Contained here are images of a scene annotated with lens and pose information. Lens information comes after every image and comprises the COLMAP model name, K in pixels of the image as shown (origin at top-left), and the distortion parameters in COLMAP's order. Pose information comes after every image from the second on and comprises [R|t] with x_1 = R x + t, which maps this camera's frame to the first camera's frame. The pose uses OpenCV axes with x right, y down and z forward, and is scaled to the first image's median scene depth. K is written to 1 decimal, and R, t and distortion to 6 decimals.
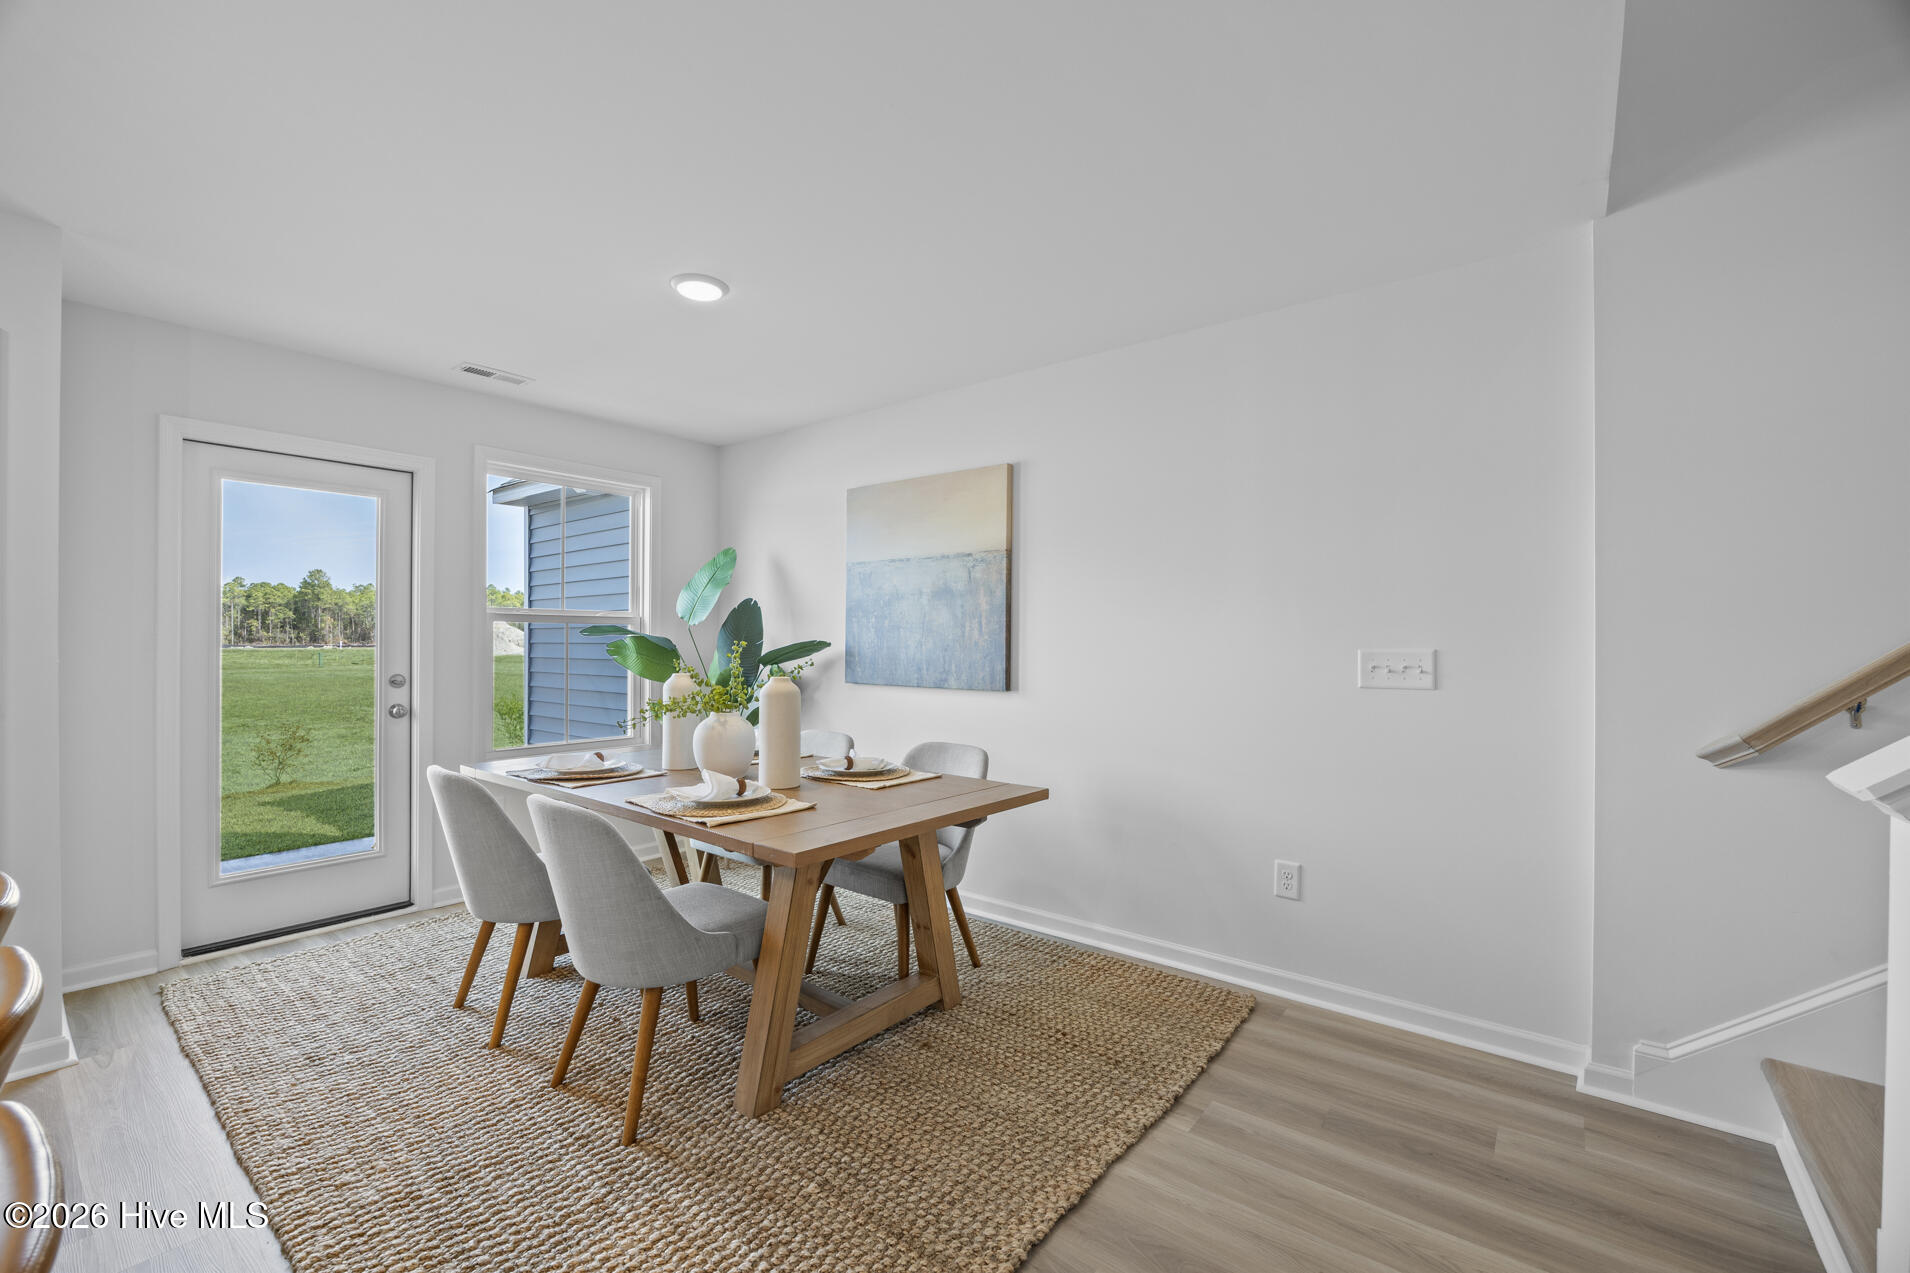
lens RADIAL K [[785.6, 0, 952.0], [0, 785.6, 639.3], [0, 0, 1]] dist [0.000541, 0.000003]
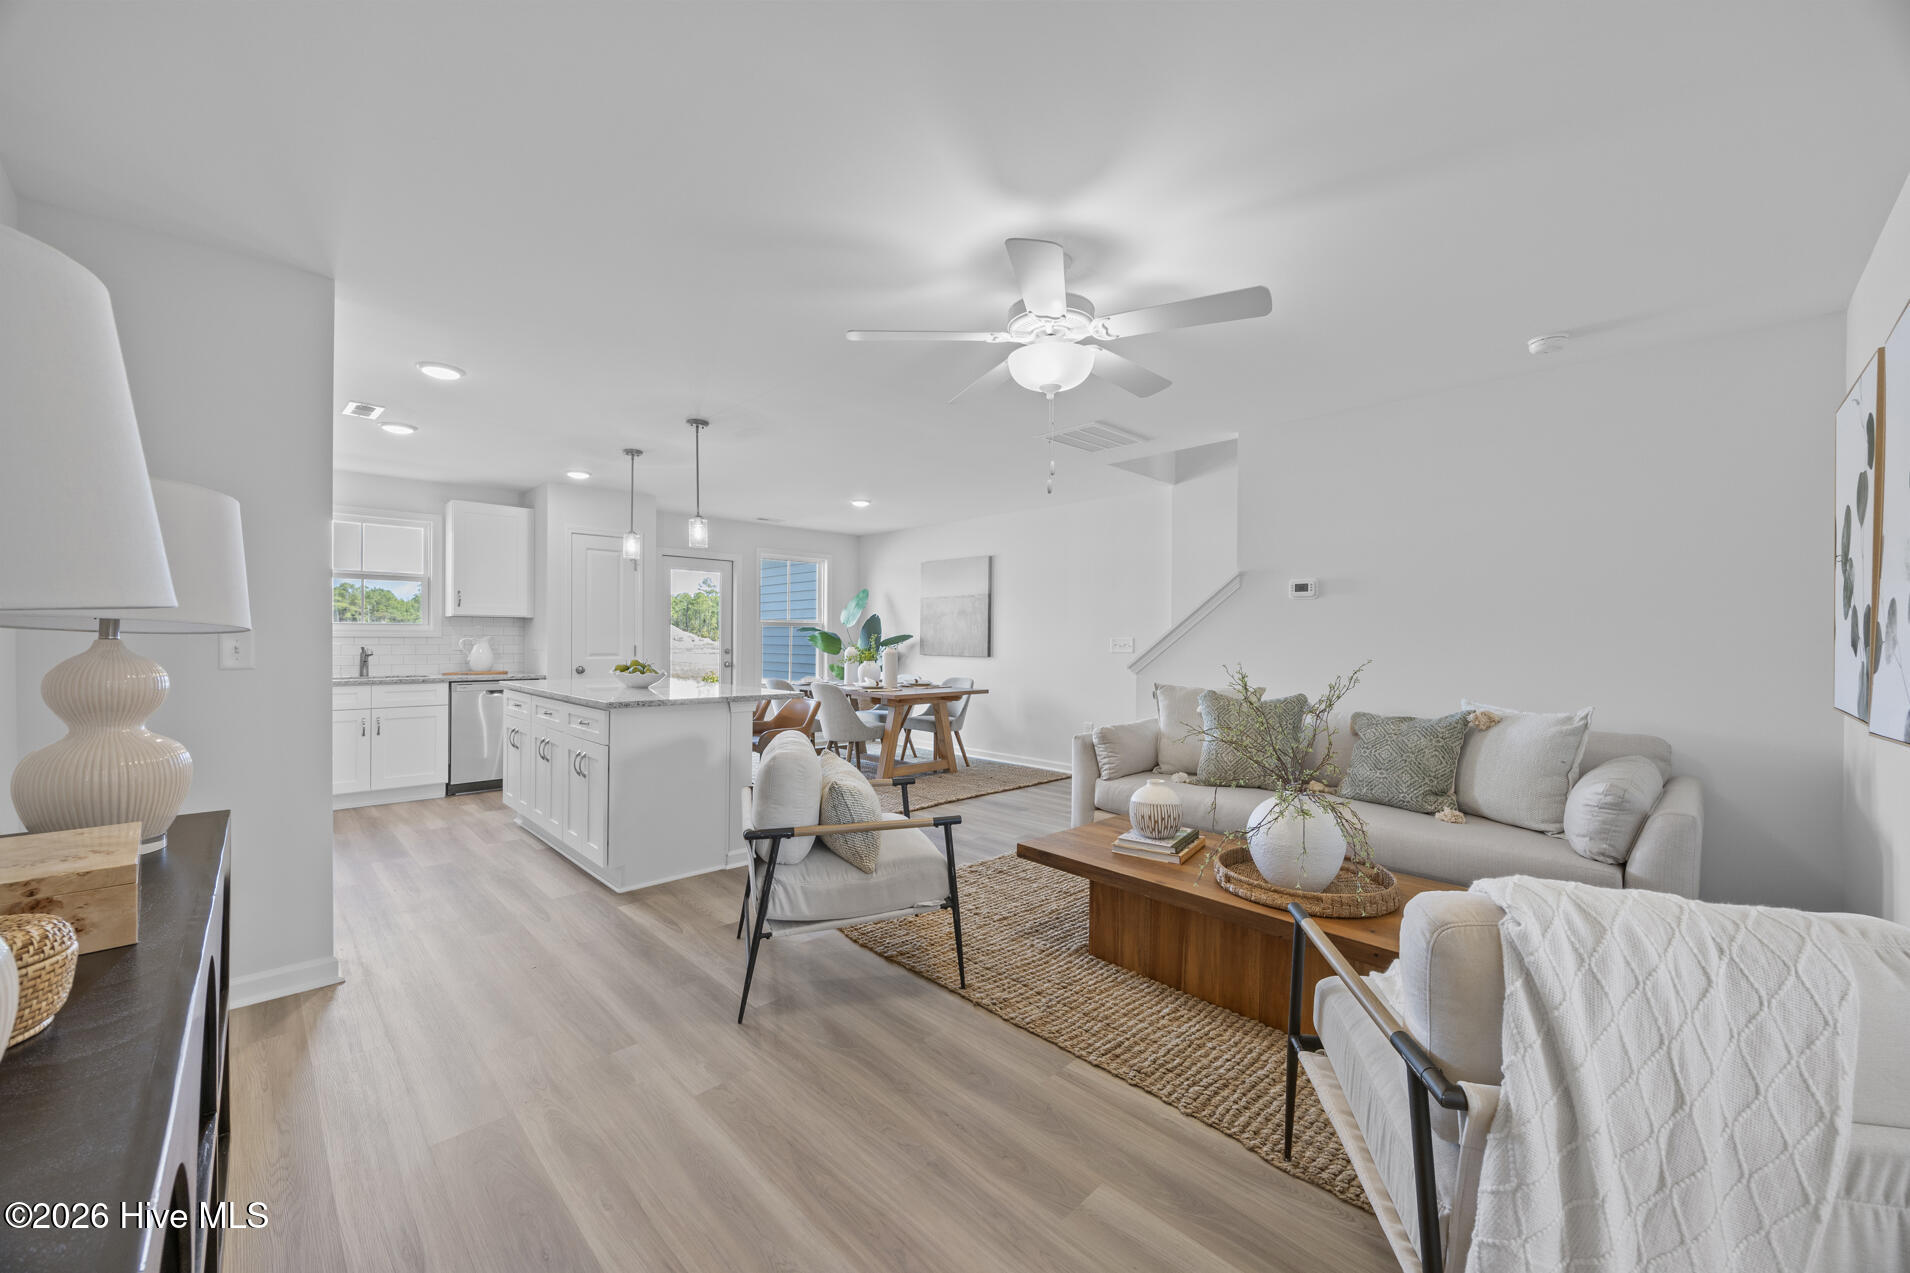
lens RADIAL K [[736.0, 0, 945.6], [0, 736.0, 639.2], [0, 0, 1]] dist [0.000041, -0.000053]
pose [[0.990947, 0.004412, -0.134178, 0.201775], [-0.004022, 0.999987, 0.003176, 0.007705], [0.134191, -0.002607, 0.990952, -0.966074]]
